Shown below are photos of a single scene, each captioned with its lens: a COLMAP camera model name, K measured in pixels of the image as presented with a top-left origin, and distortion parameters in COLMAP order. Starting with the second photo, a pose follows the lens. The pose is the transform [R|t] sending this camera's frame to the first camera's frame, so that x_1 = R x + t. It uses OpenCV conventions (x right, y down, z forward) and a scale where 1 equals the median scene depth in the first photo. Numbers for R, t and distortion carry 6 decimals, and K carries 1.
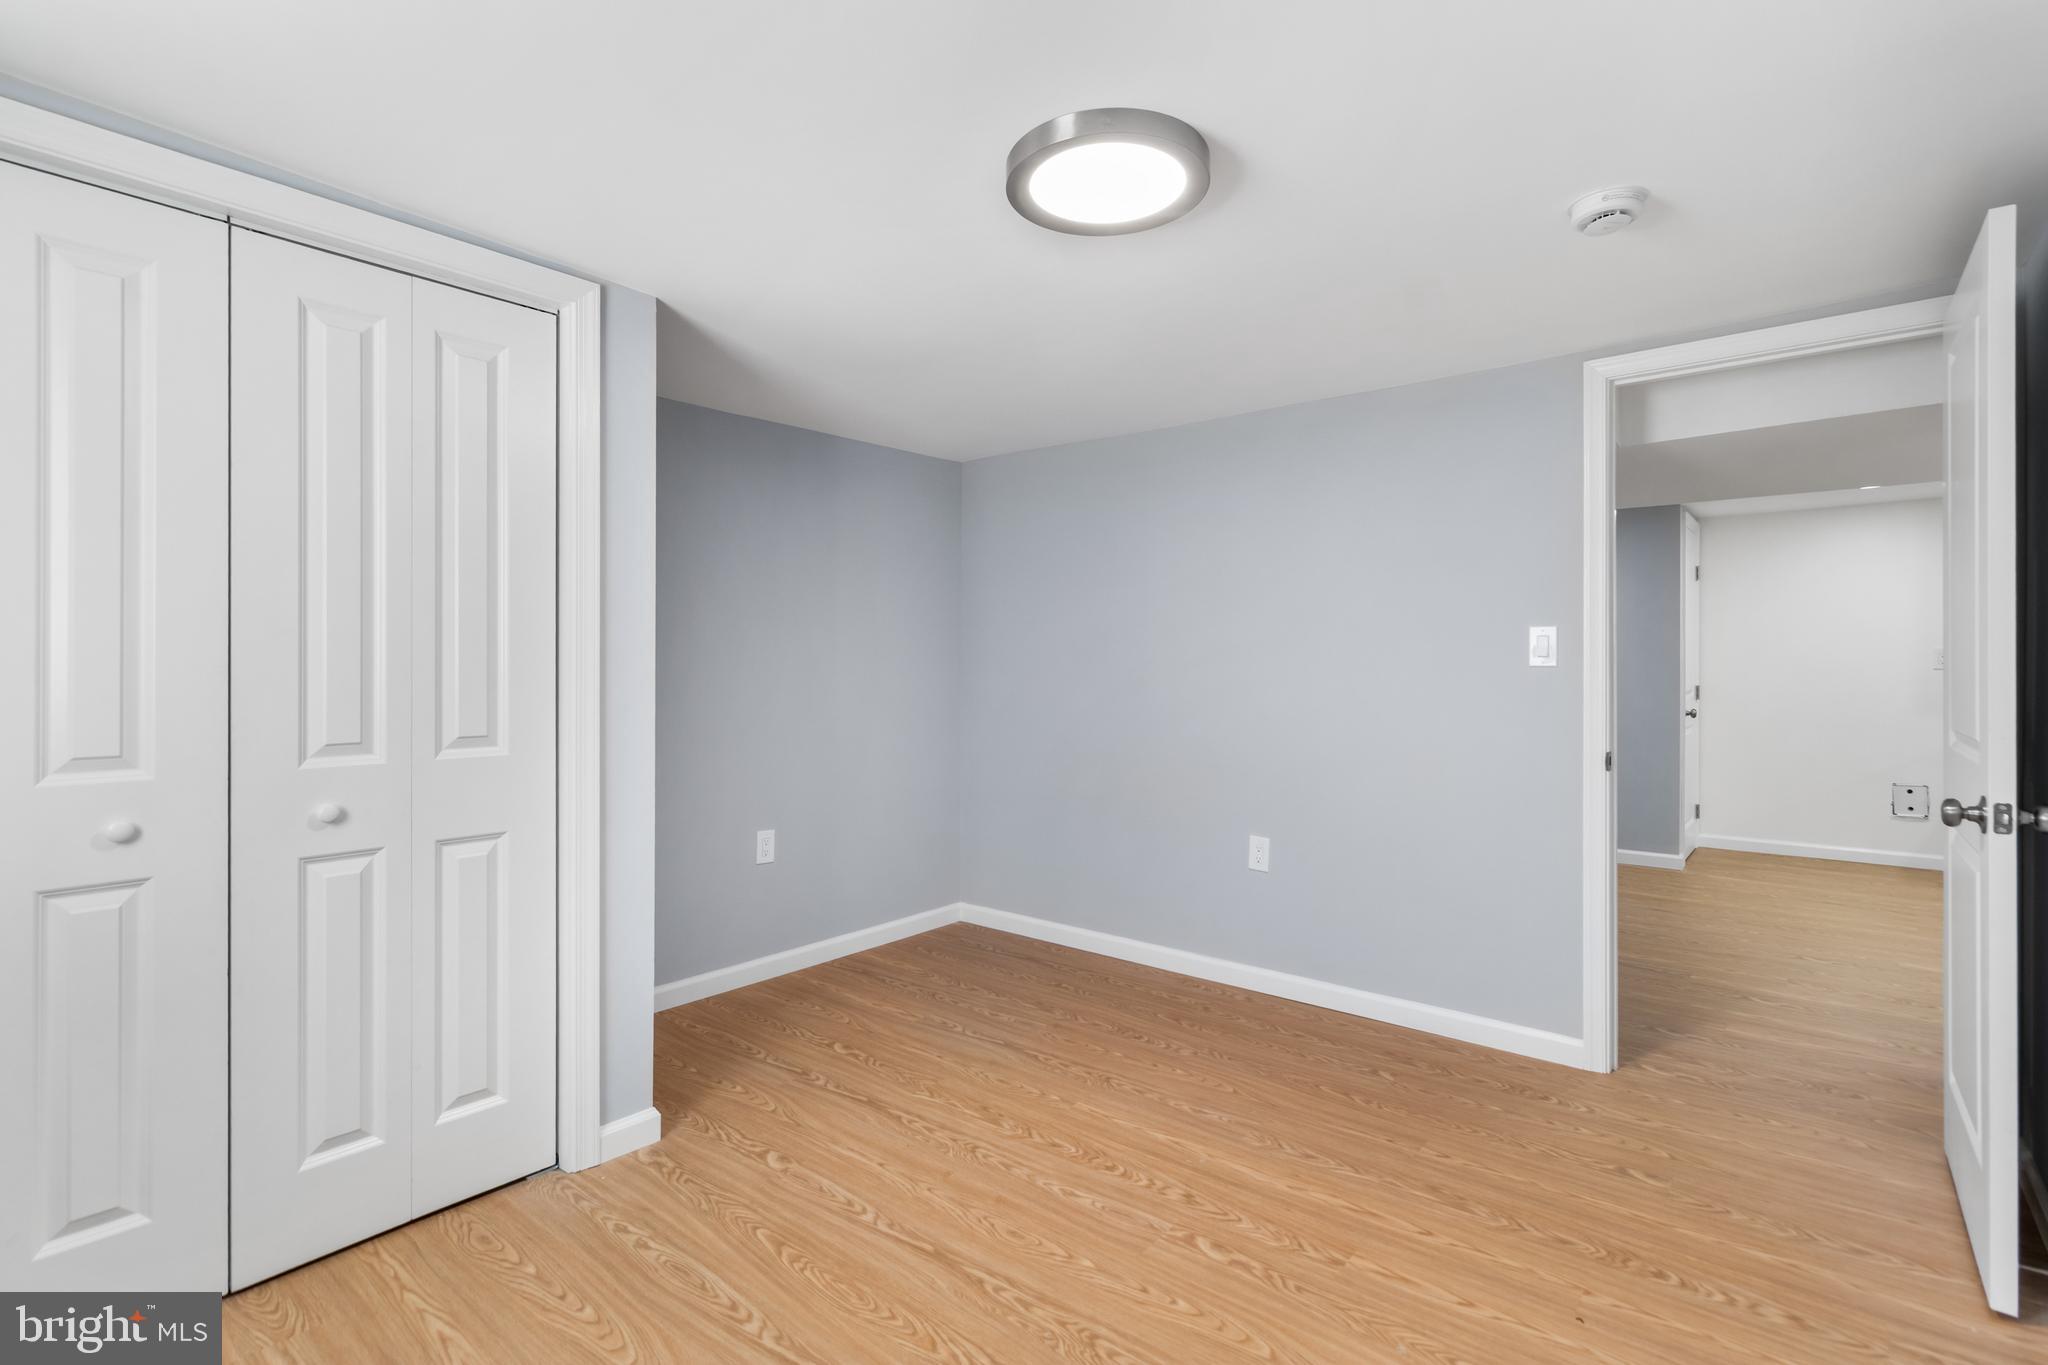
lens RADIAL K [[960.4, 0, 1032.6], [0, 960.4, 671.0], [0, 0, 1]] dist [0.000031, 0.000245]
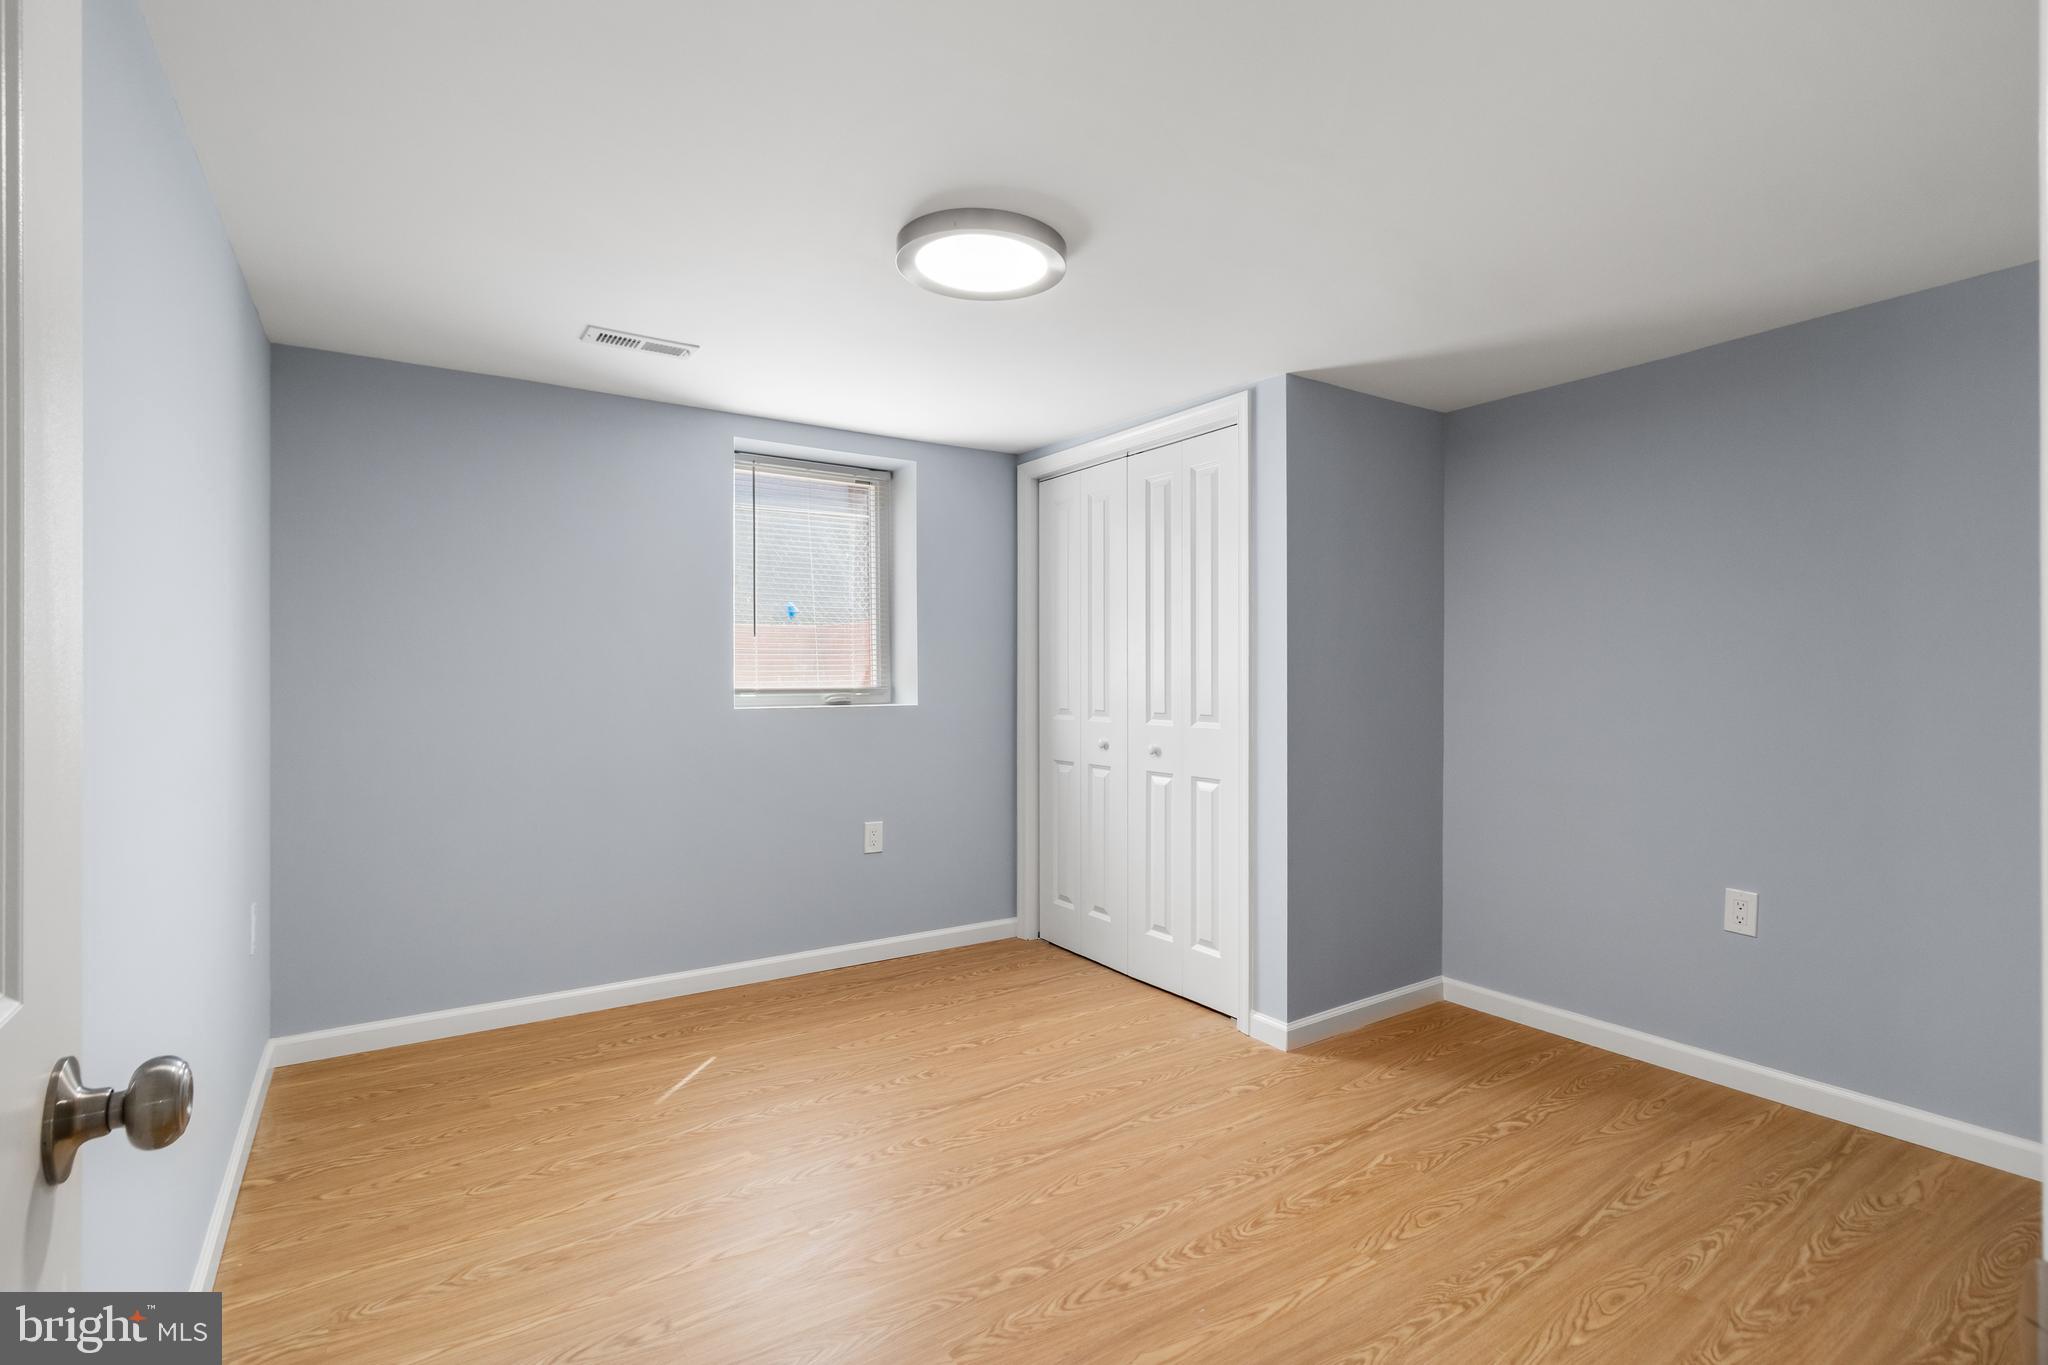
lens RADIAL K [[960.4, 0, 1021.0], [0, 960.4, 669.9], [0, 0, 1]] dist [0.000031, 0.000245]
pose [[-0.300732, -0.008744, -0.953669, 0.871702], [-0.001712, 0.999961, -0.008629, 0.007166], [0.953707, -0.000962, -0.300735, 1.014694]]
